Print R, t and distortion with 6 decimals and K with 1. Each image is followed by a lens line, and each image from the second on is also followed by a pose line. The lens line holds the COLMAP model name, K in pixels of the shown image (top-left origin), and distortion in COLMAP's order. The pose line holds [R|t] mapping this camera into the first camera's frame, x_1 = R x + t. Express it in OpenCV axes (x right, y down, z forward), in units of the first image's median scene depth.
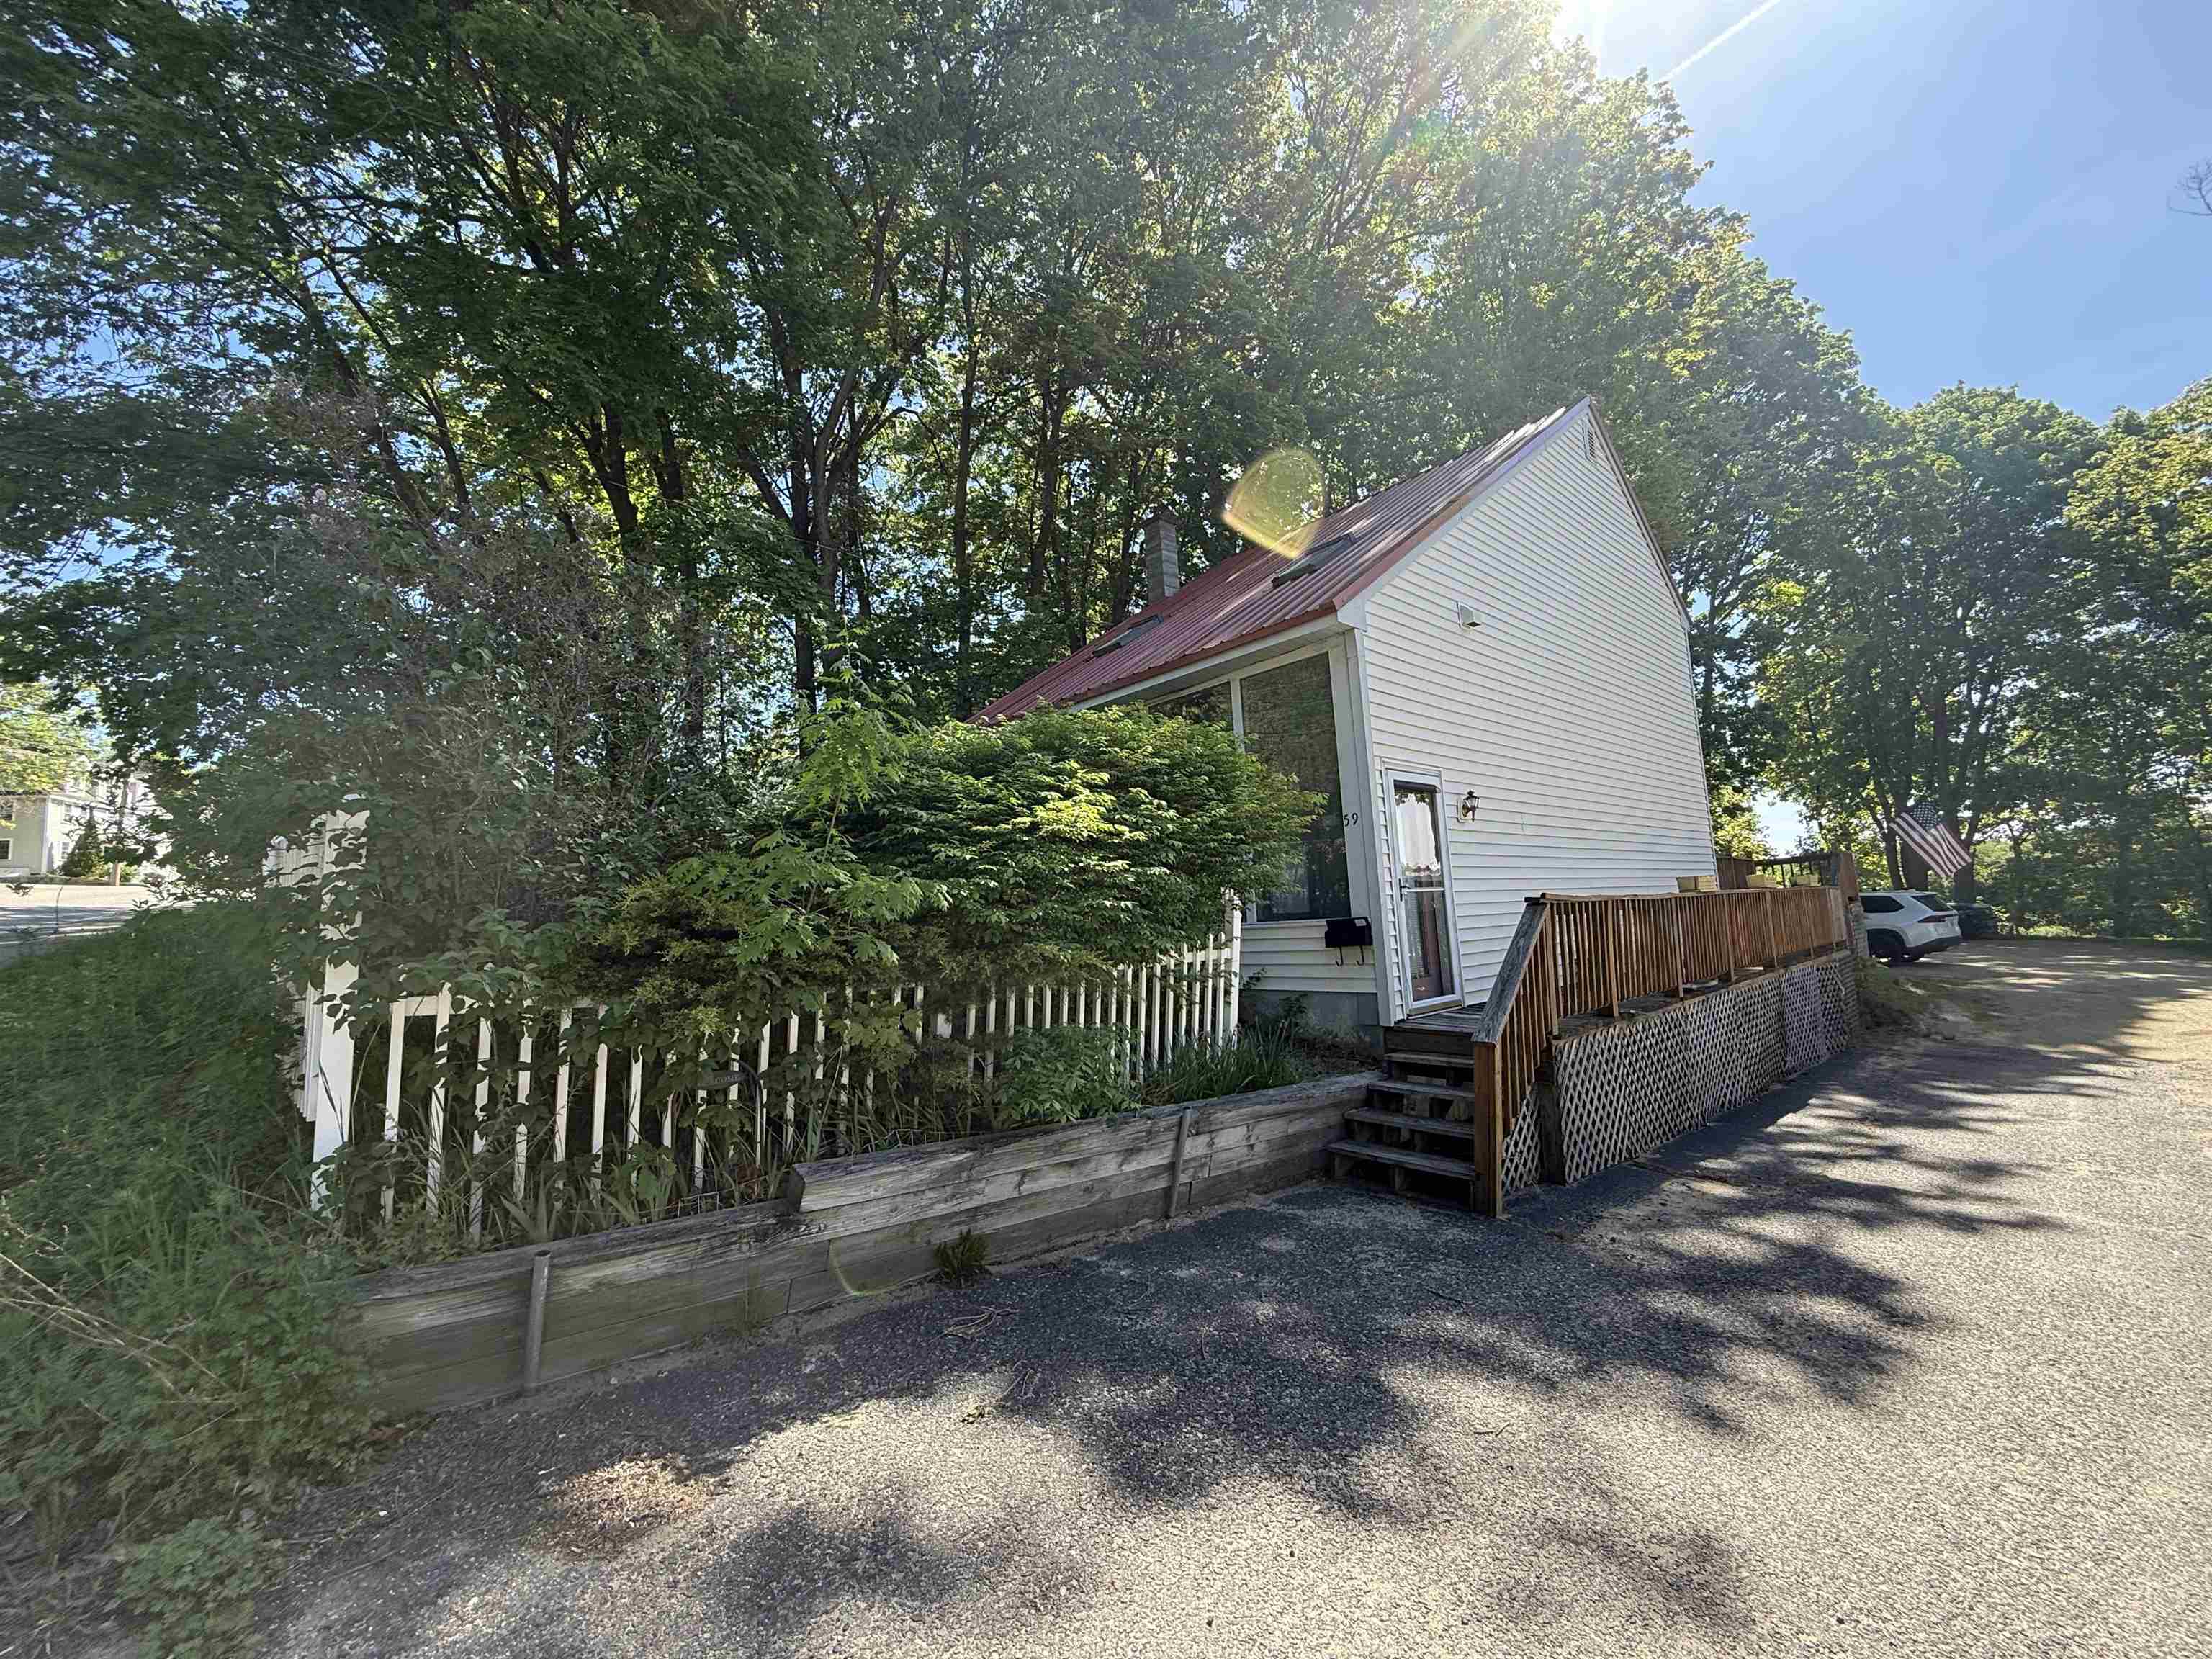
lens RADIAL K [[882.7, 0, 1108.3], [0, 882.7, 822.4], [0, 0, 1]] dist [0.000782, 0.001106]
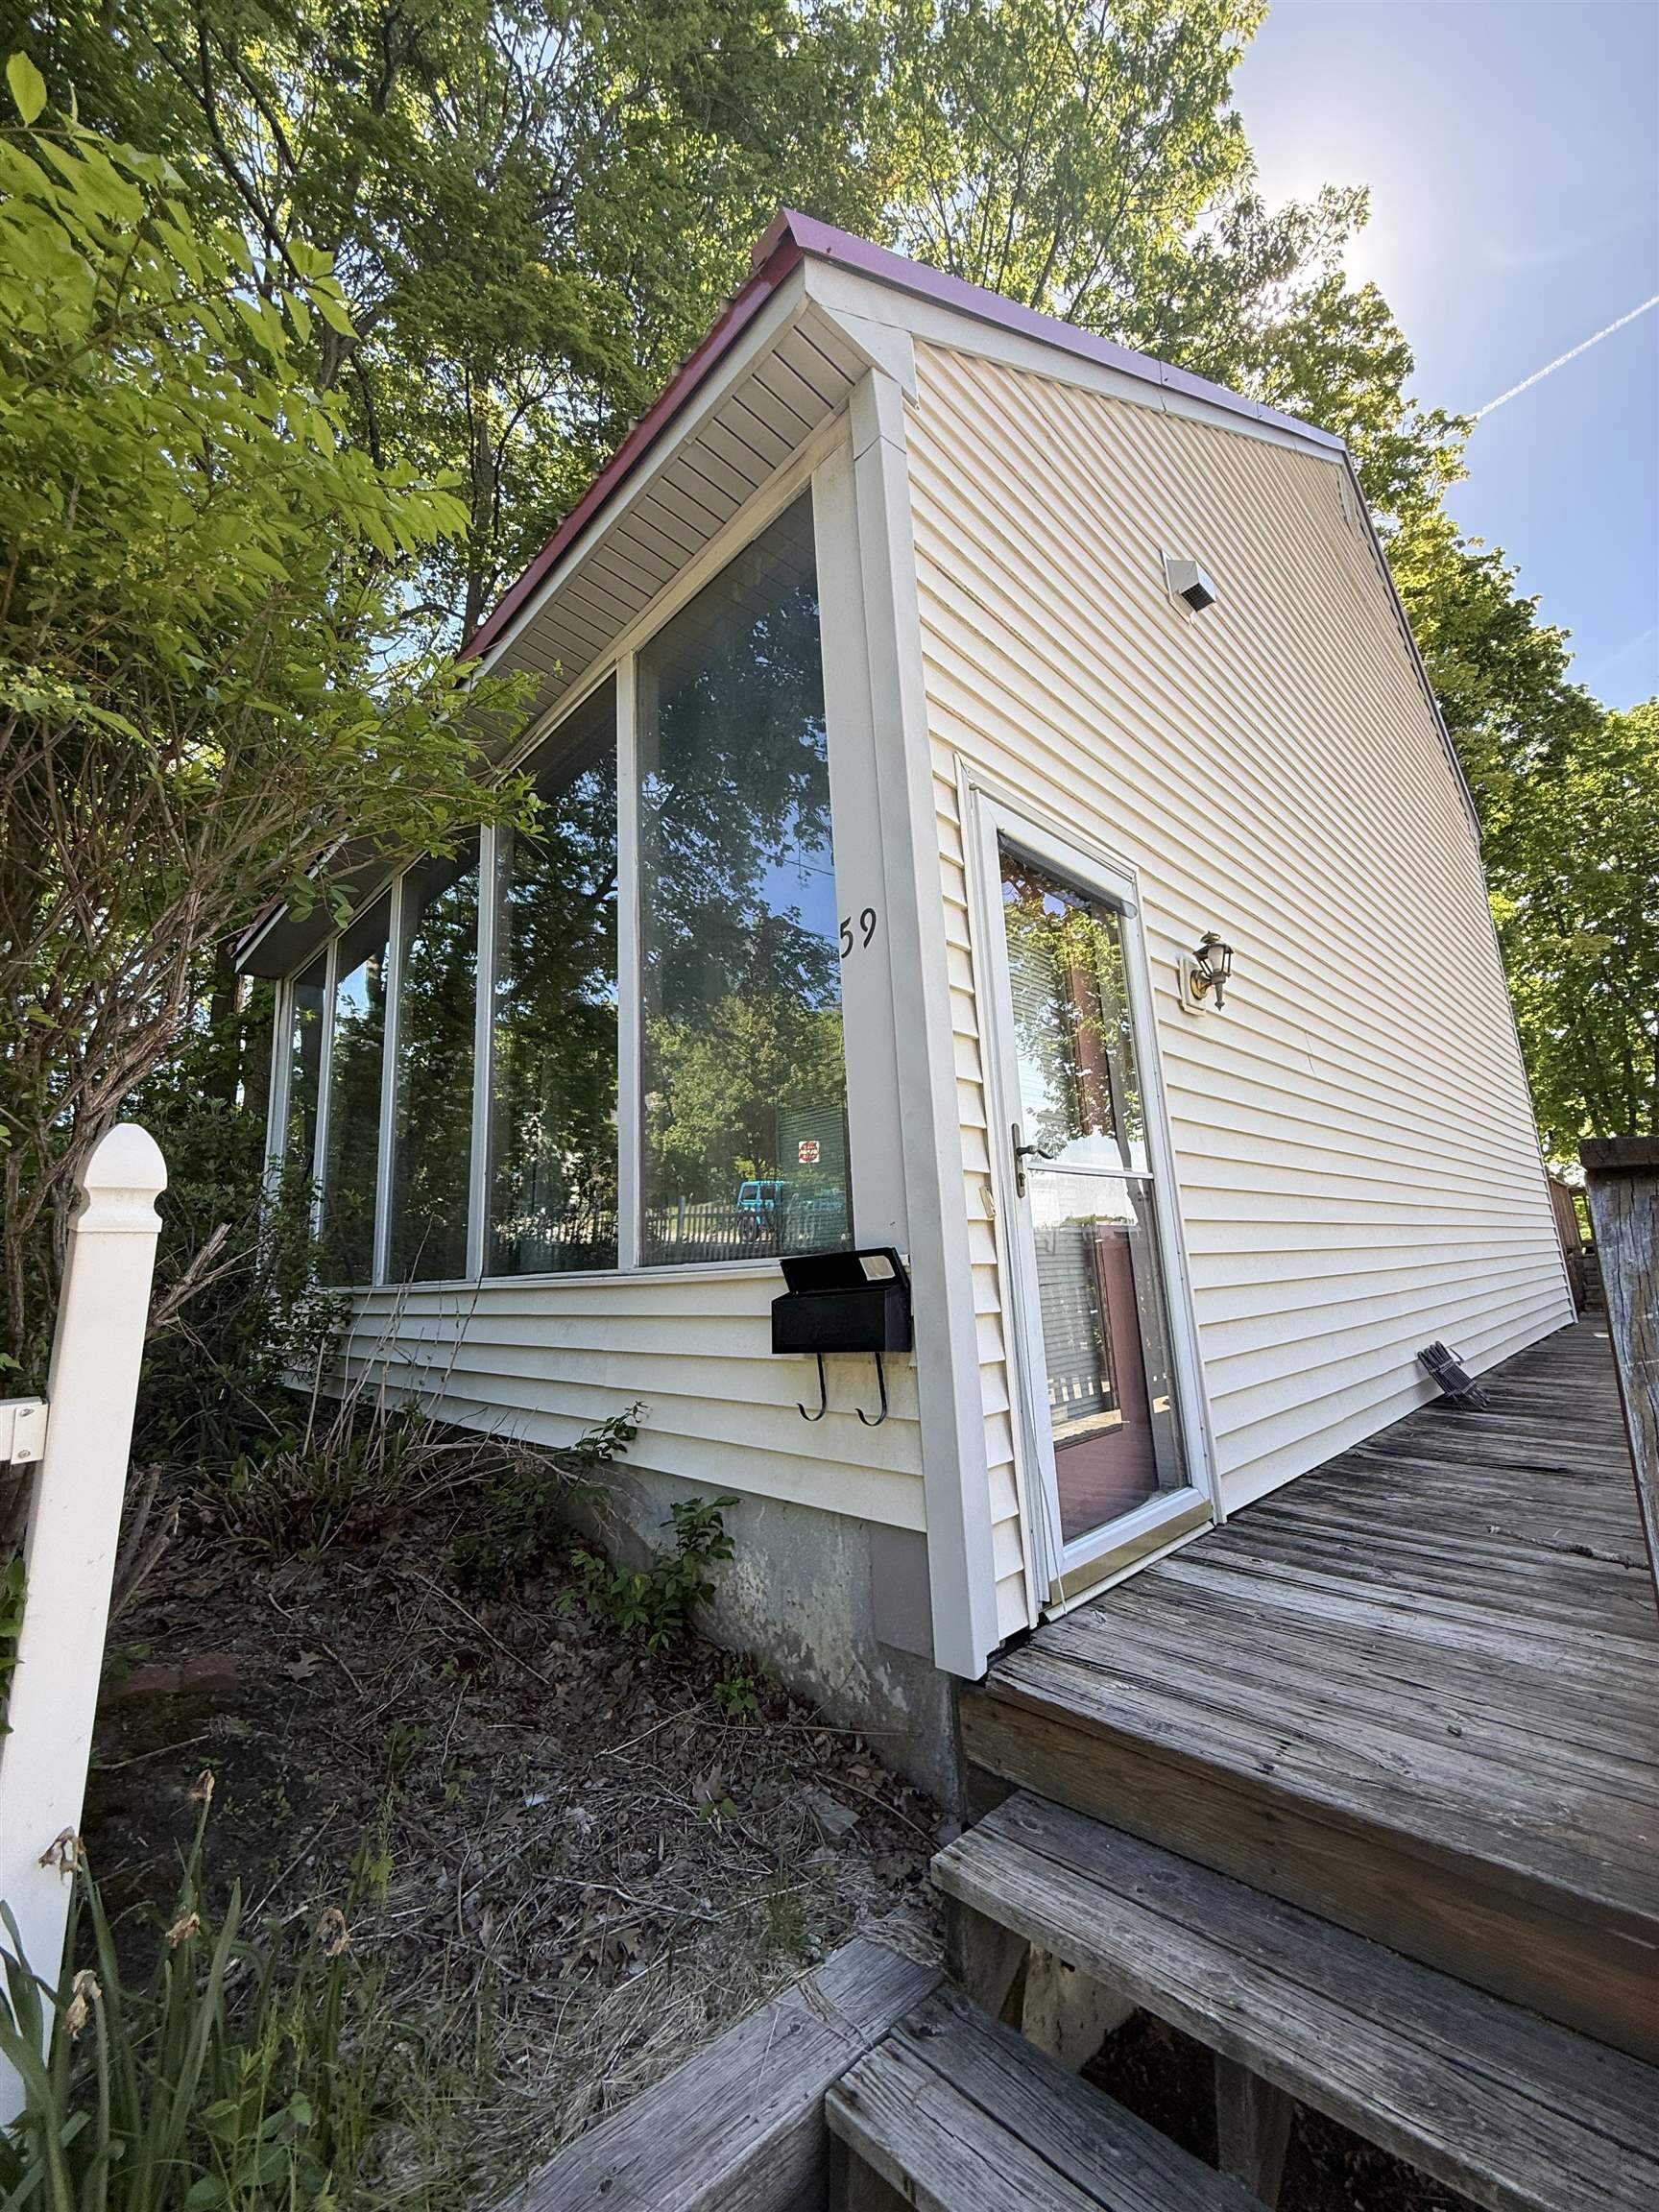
lens RADIAL K [[882.7, 0, 827.3], [0, 882.7, 1108.7], [0, 0, 1]] dist [0.000782, 0.001106]
pose [[0.999254, 0.007720, 0.037845, 0.251169], [-0.004963, 0.997363, -0.072407, 0.080129], [-0.038304, 0.072166, 0.996657, 0.691382]]
